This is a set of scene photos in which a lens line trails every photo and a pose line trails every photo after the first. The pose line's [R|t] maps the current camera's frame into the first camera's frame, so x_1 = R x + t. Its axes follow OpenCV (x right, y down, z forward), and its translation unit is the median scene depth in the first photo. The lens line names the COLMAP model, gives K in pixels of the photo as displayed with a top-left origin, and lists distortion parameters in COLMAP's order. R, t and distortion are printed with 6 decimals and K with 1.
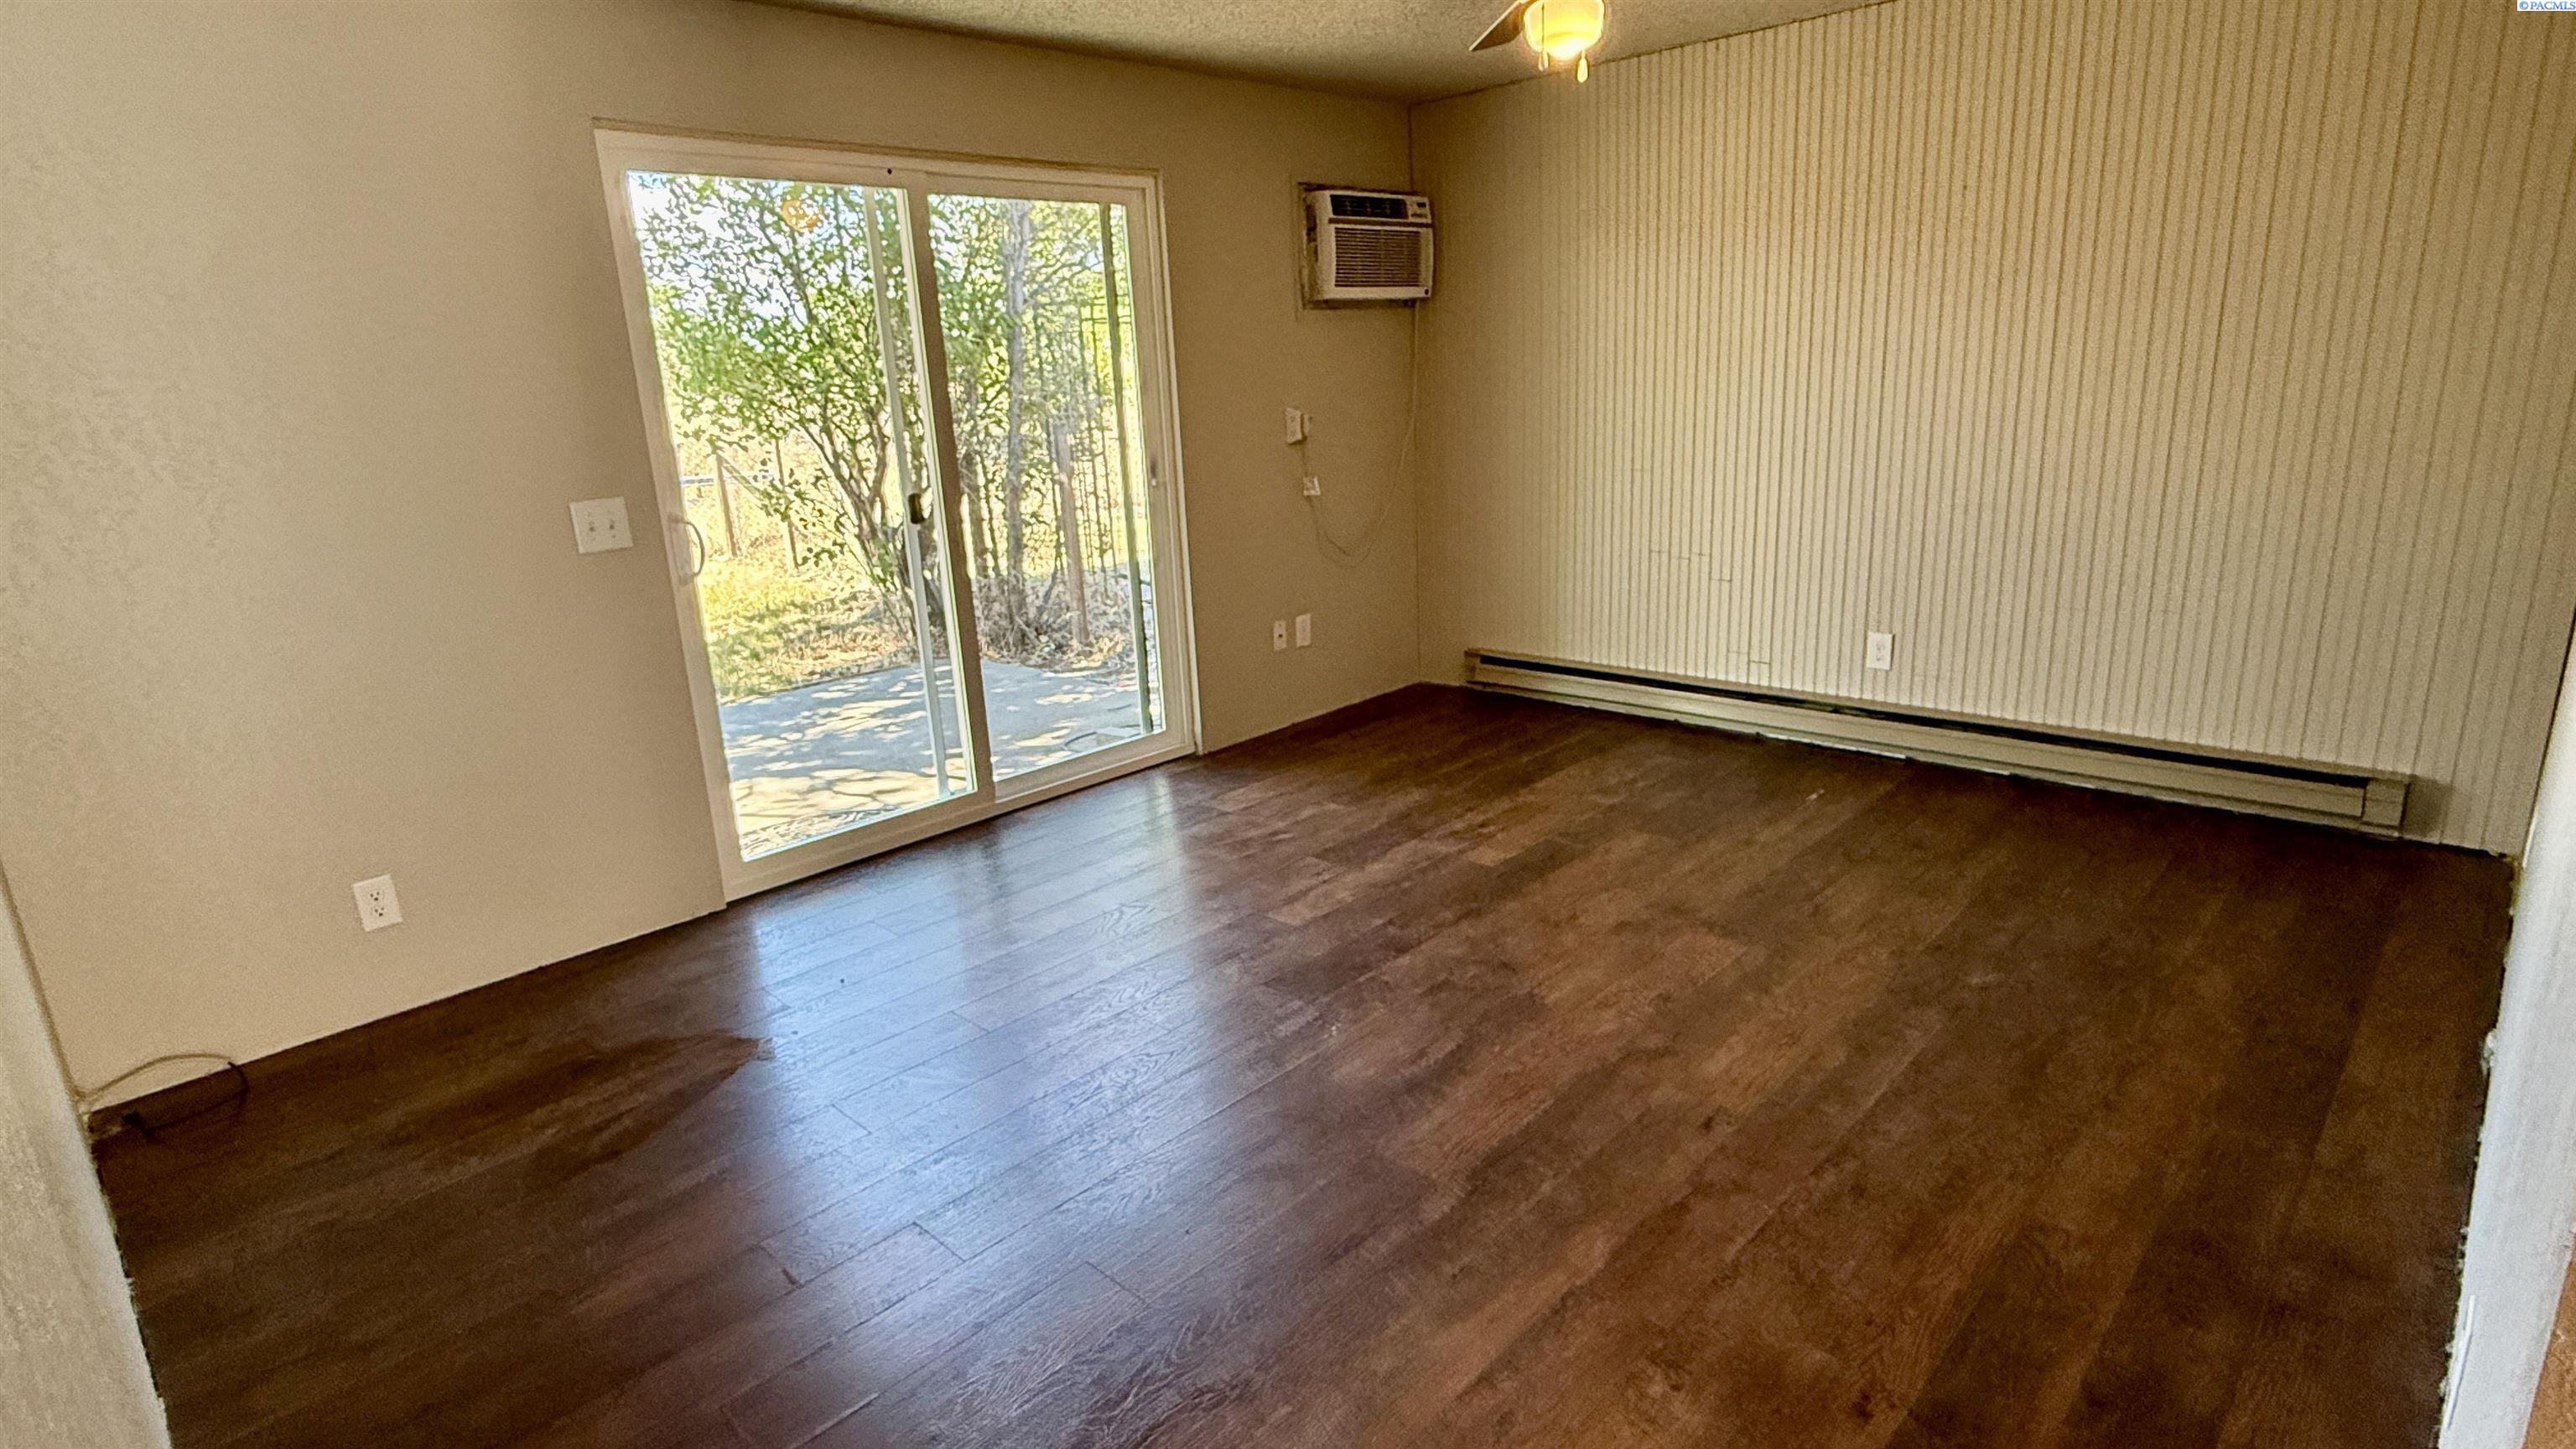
lens RADIAL K [[1330.4, 0, 1290.6], [0, 1330.4, 733.5], [0, 0, 1]] dist [0.017354, 0.000785]
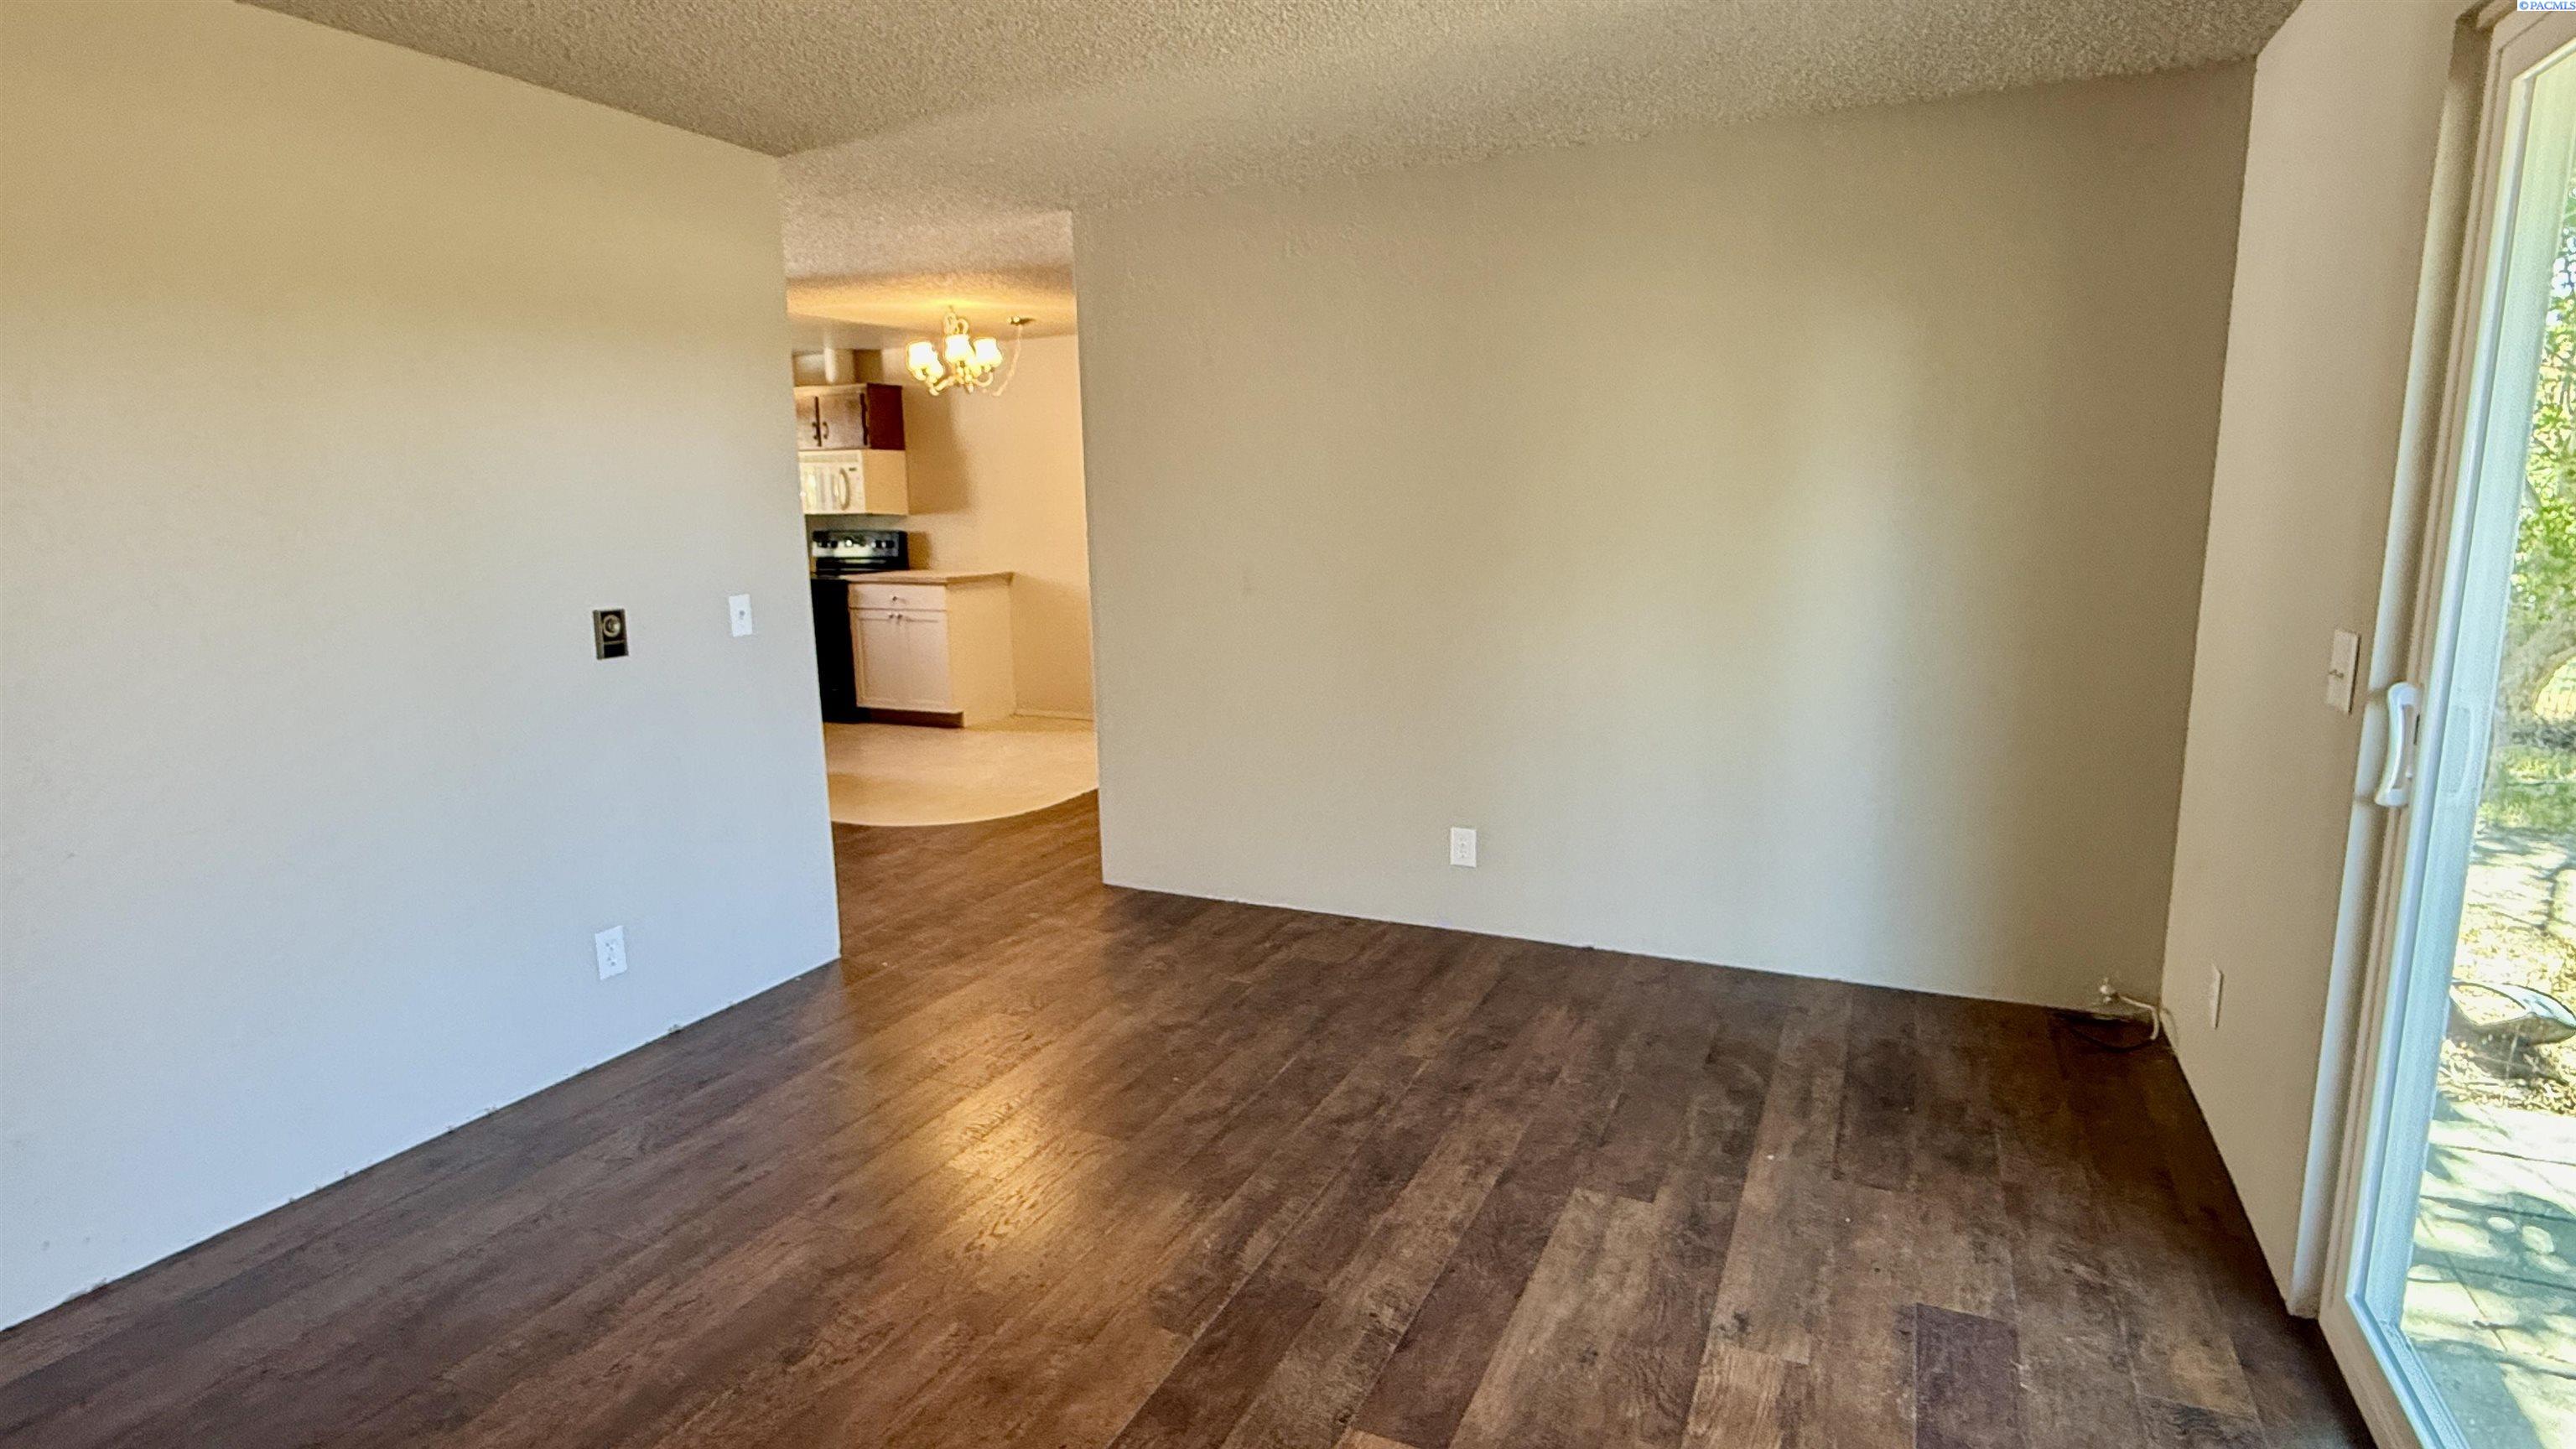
lens RADIAL K [[1330.4, 0, 1286.6], [0, 1330.4, 725.6], [0, 0, 1]] dist [0.017354, 0.000785]
pose [[-0.948100, 0.117466, -0.295478, 0.222974], [-0.025261, 0.898499, 0.438249, -0.515190], [0.316966, 0.422968, -0.848900, 1.766186]]
